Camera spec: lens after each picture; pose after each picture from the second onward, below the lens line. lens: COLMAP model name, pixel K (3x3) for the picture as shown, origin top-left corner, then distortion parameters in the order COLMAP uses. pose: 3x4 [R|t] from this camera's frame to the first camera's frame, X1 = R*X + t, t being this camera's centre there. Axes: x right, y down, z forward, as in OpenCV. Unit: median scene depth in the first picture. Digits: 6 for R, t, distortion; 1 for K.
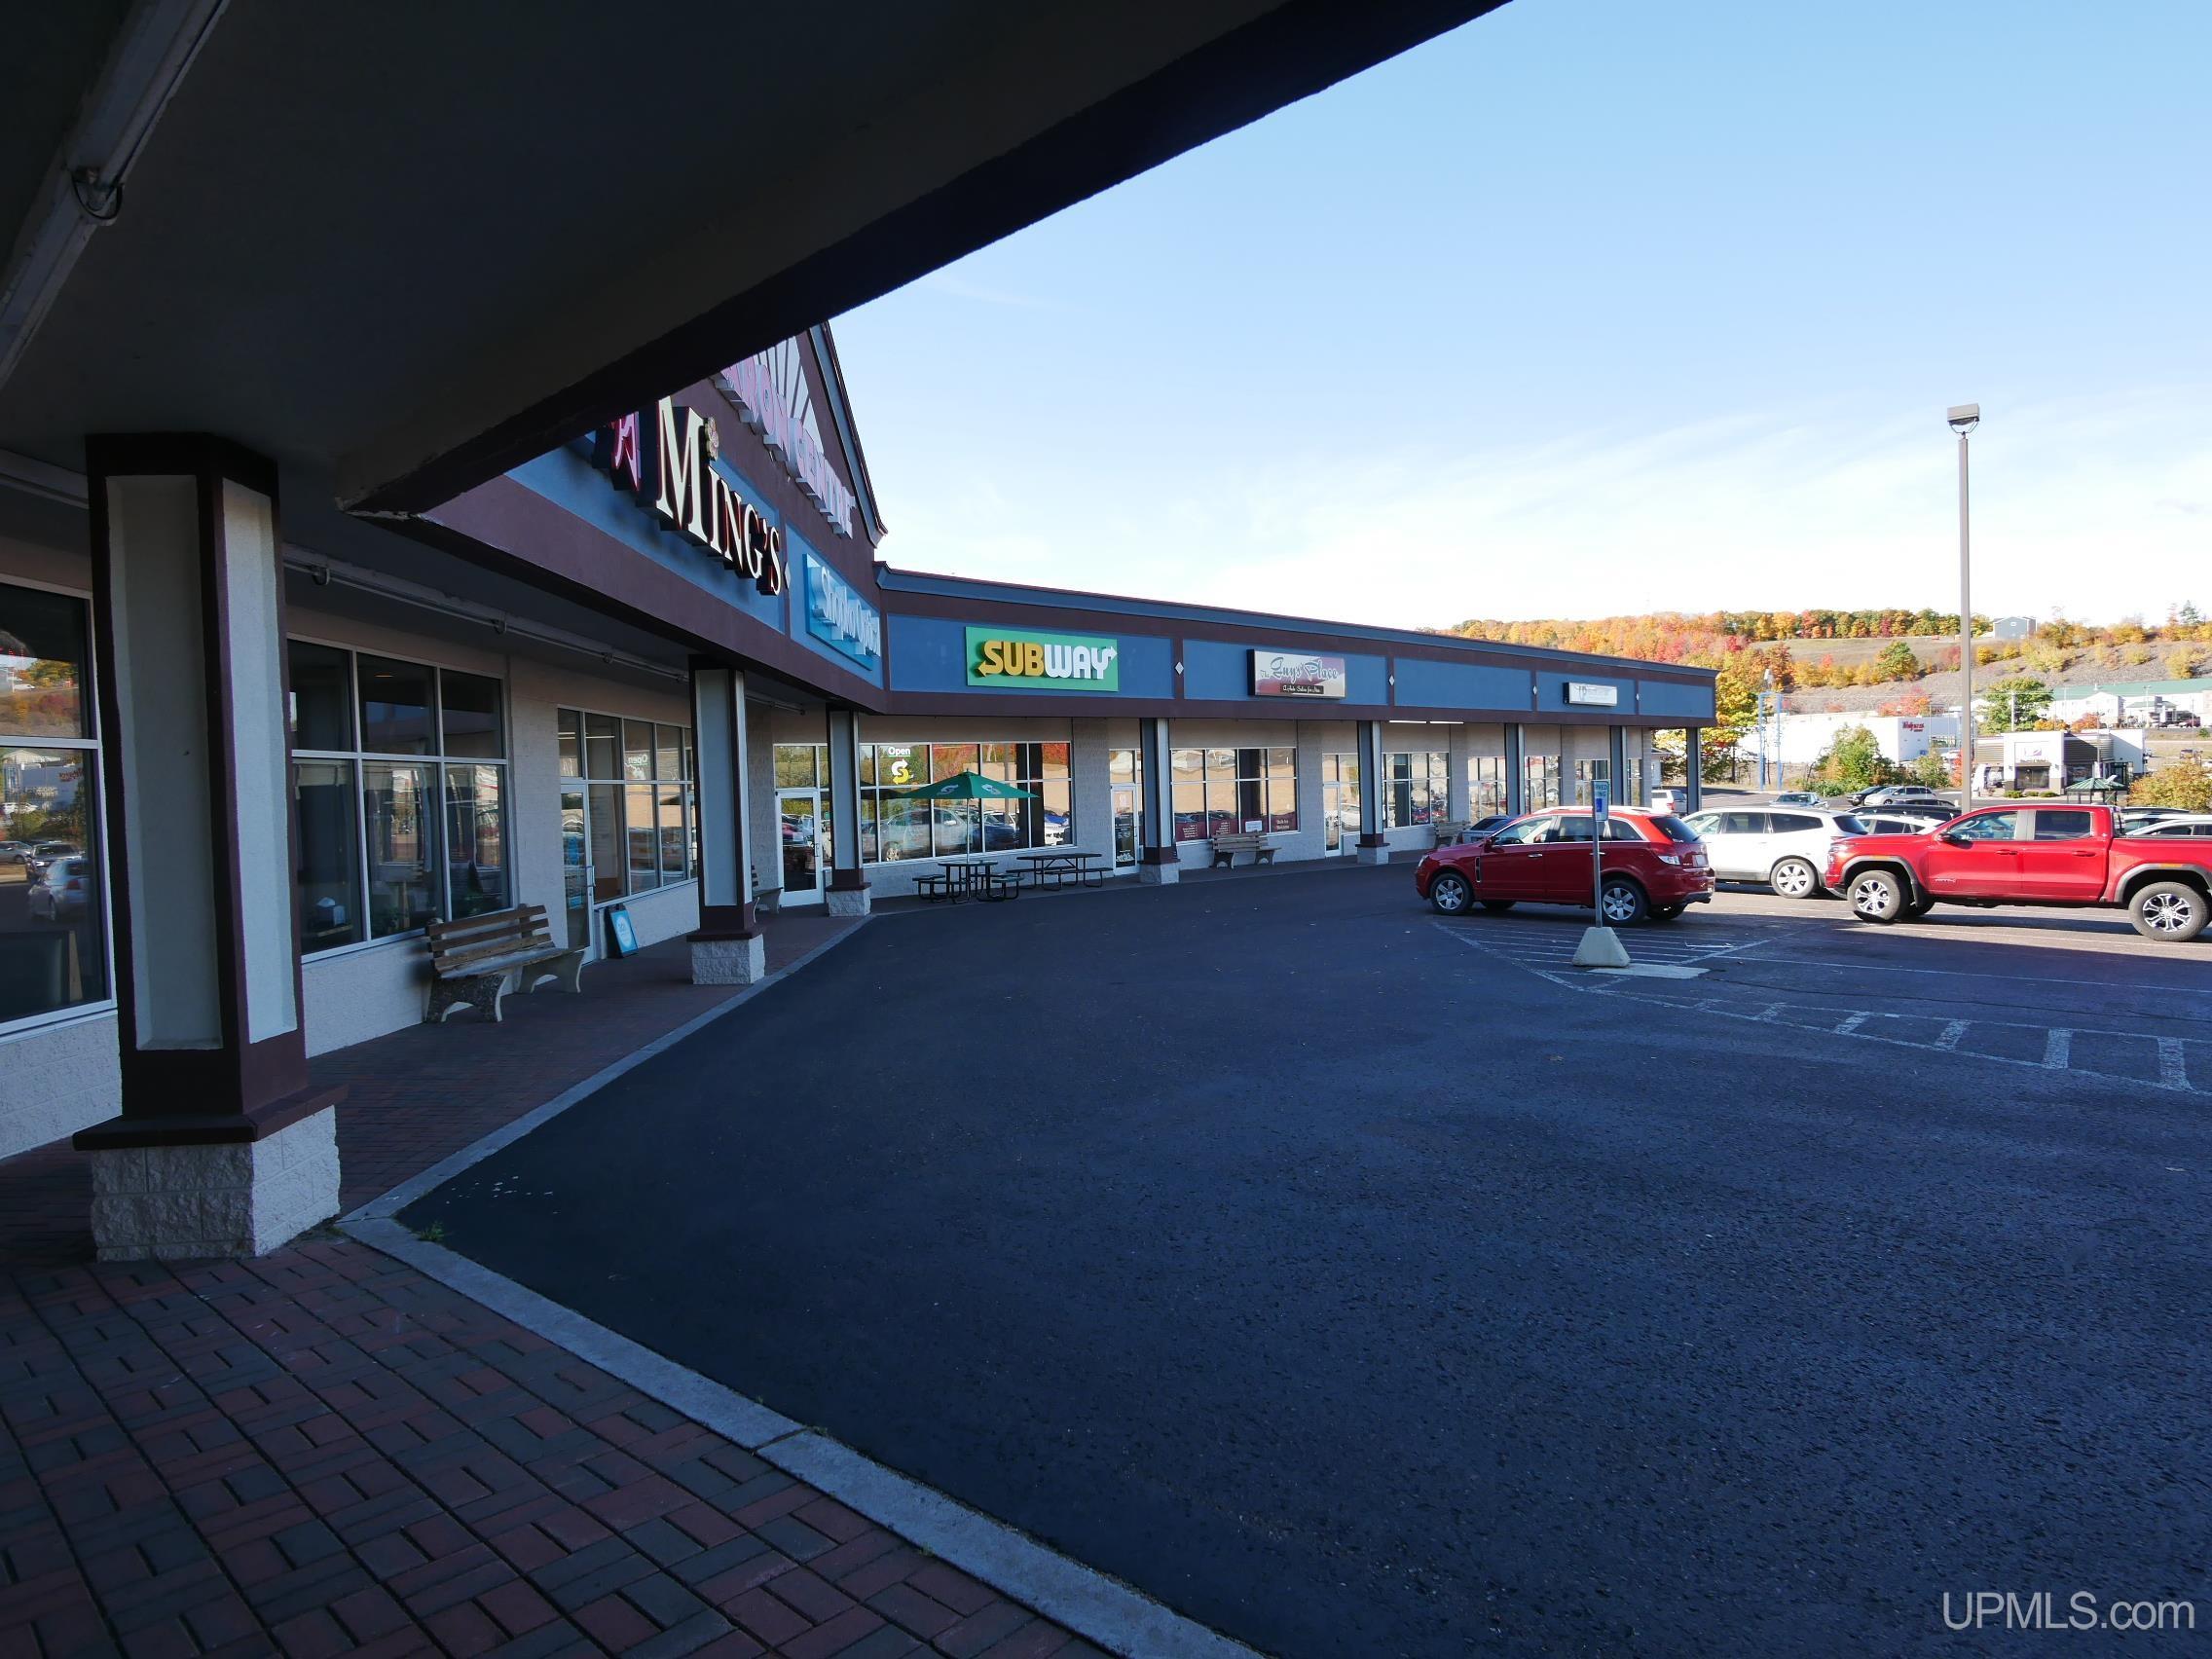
lens RADIAL K [[1254.1, 0, 1111.5], [0, 1254.1, 827.1], [0, 0, 1]] dist [0.000638, -0.000372]
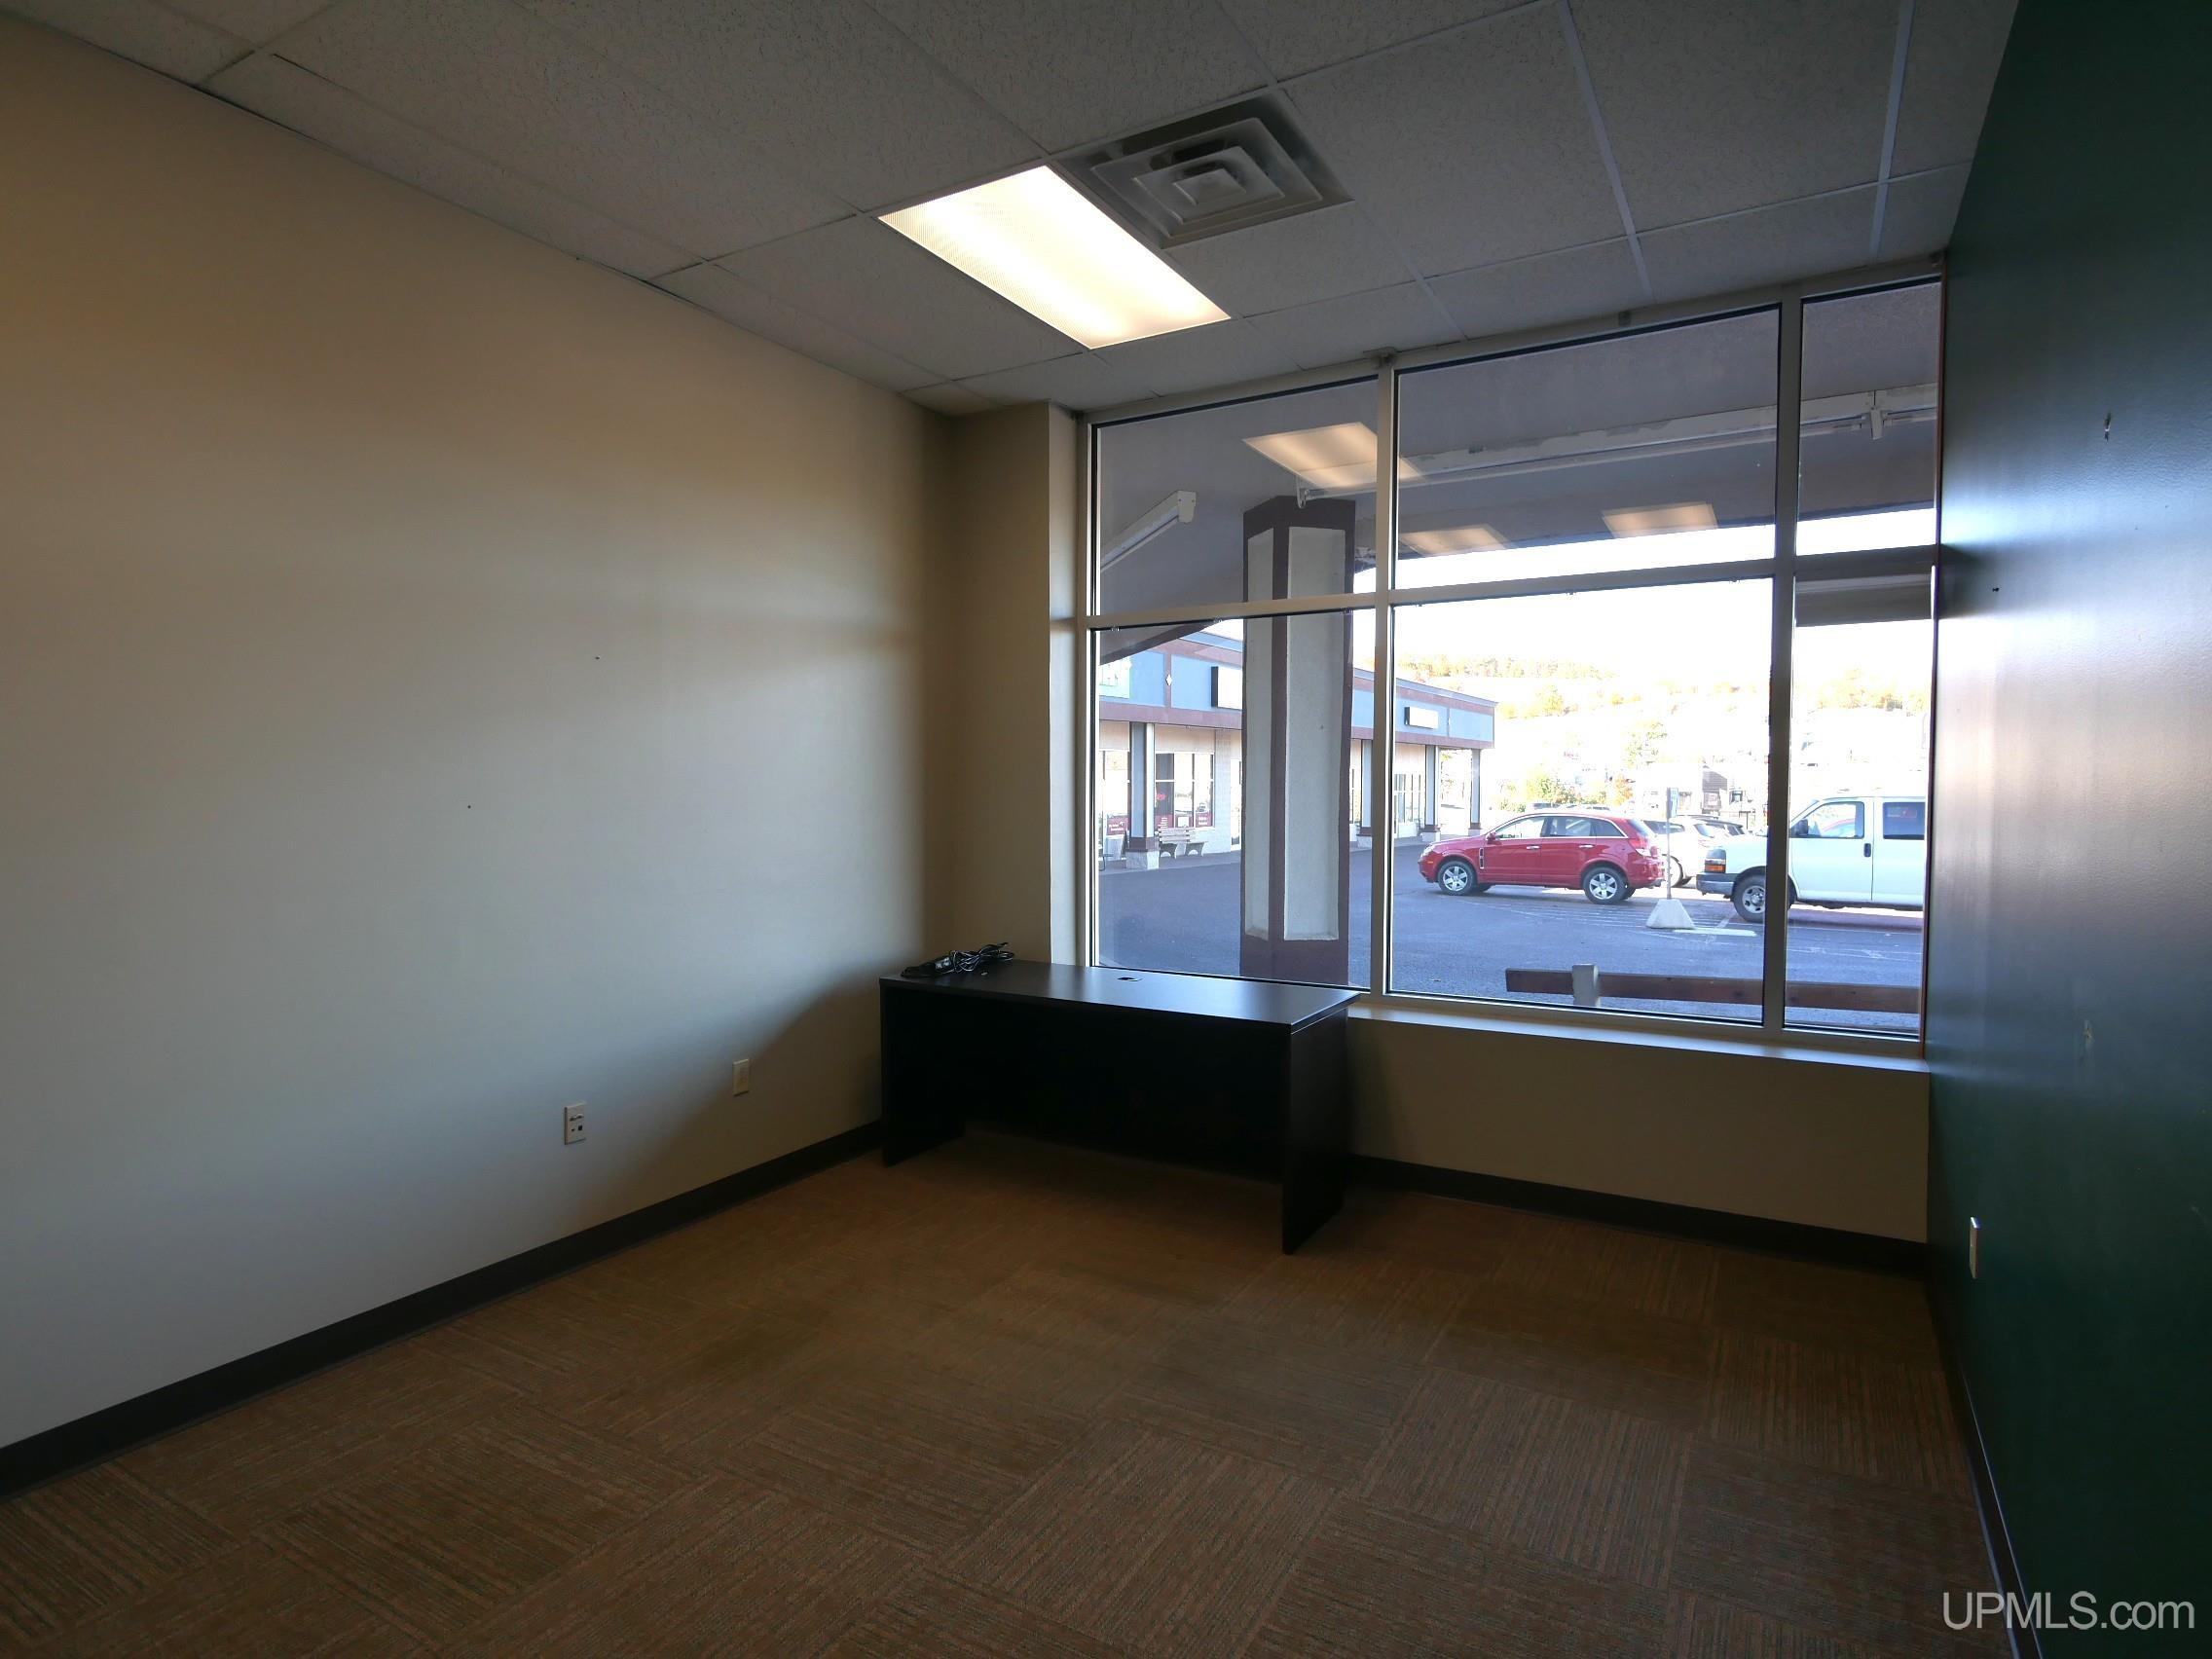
lens RADIAL K [[1187.5, 0, 1114.7], [0, 1187.5, 815.8], [0, 0, 1]] dist [0.001737, -0.000927]
pose [[0.977490, 0.024331, 0.209574, -0.244826], [-0.022092, 0.999671, -0.013021, 0.012648], [-0.209822, 0.008098, 0.977706, -0.047383]]
